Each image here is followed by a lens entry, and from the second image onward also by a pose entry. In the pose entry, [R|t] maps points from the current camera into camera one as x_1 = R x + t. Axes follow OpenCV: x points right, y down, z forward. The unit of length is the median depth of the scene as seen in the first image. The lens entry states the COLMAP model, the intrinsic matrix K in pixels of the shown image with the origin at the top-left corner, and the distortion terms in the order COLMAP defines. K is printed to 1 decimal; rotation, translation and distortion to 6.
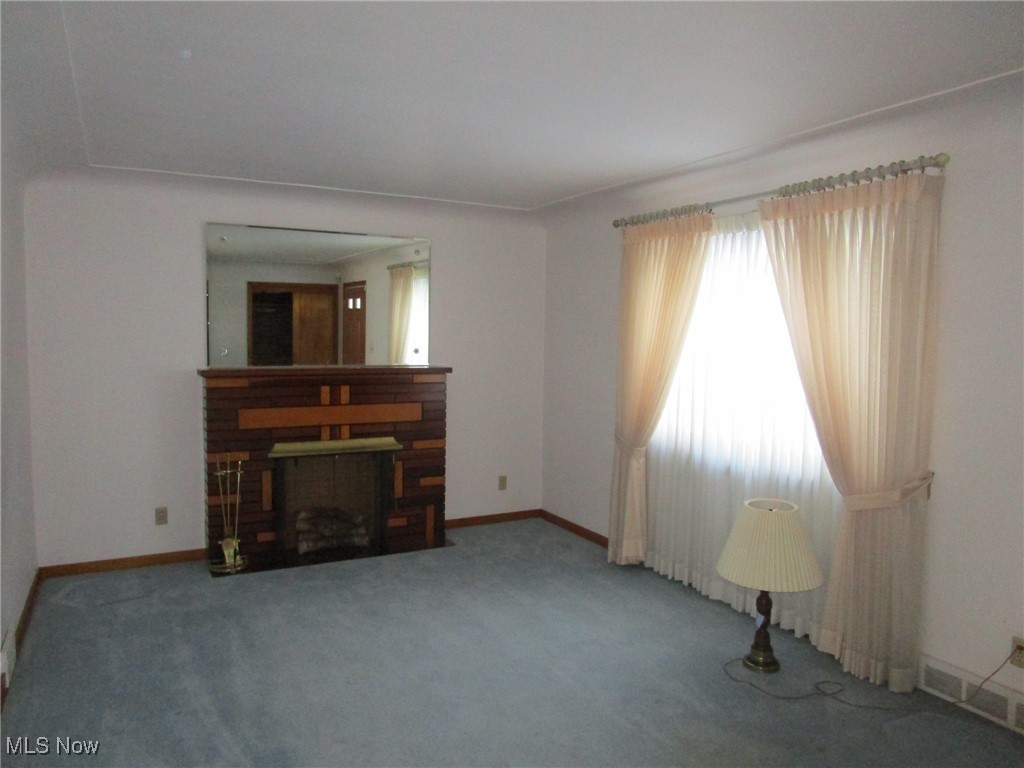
lens RADIAL K [[733.6, 0, 511.7], [0, 733.6, 380.1], [0, 0, 1]] dist [-0.027878, 0.010926]
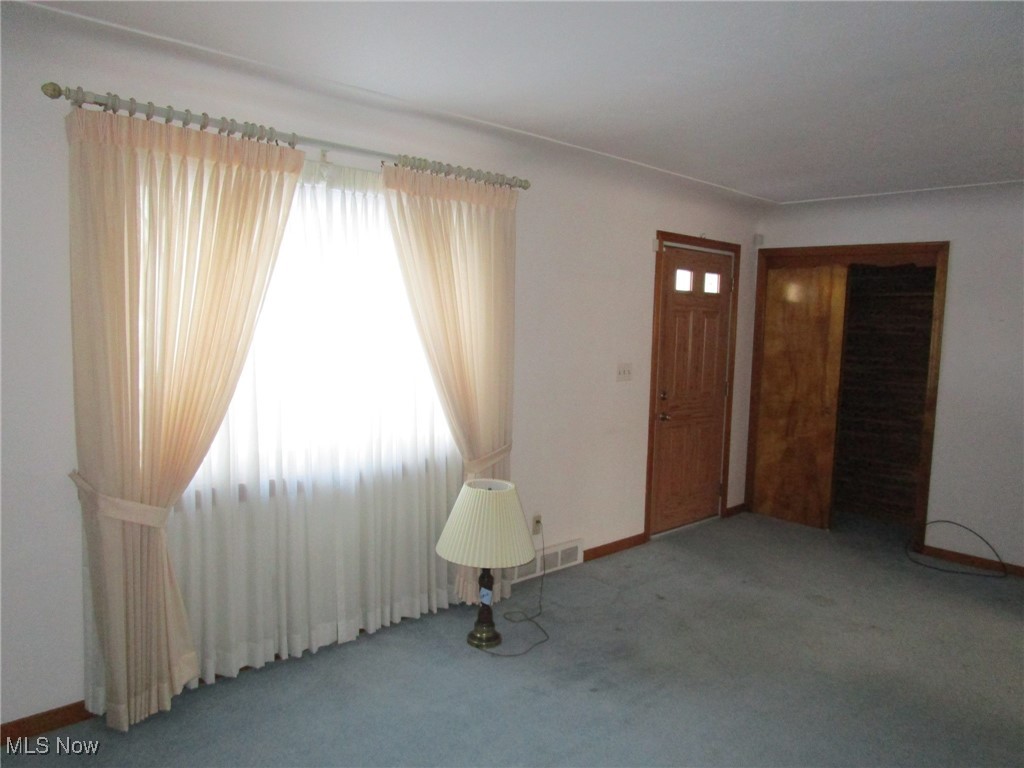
lens RADIAL K [[733.6, 0, 511.7], [0, 733.6, 380.1], [0, 0, 1]] dist [-0.027878, 0.010926]
pose [[-0.246079, -0.110157, 0.962970, -0.579191], [0.025456, 0.992443, 0.120034, -0.089765], [-0.968915, 0.054051, -0.241415, 1.096423]]
